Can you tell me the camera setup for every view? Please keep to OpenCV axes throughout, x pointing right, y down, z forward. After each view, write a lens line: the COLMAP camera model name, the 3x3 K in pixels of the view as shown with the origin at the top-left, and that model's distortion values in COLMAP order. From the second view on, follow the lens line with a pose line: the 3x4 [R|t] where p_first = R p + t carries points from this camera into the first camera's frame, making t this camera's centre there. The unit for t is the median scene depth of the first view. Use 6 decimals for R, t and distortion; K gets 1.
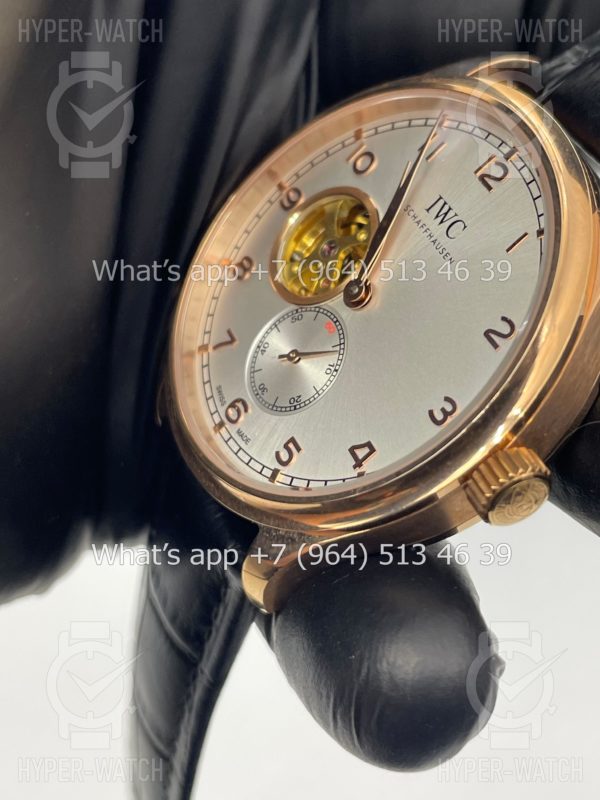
lens RADIAL K [[1262.2, 0, 300.0], [0, 1262.2, 400.0], [0, 0, 1]] dist [0.168130, -0.001101]
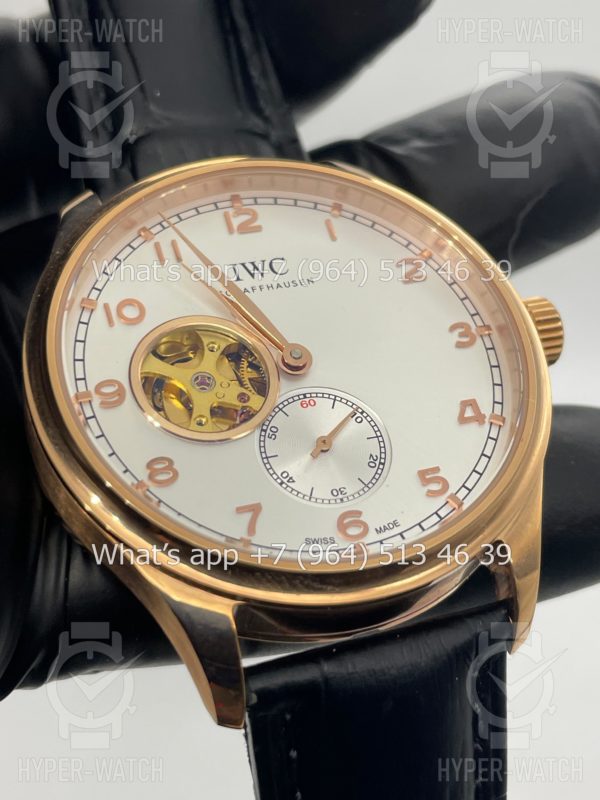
lens RADIAL K [[1254.1, 0, 300.0], [0, 1254.1, 400.0], [0, 0, 1]] dist [-0.025218, -0.036984]
pose [[0.071519, -0.384420, 0.920384, -0.815005], [0.734485, 0.644607, 0.212162, -0.256641], [-0.674845, 0.660835, 0.328453, 0.698831]]
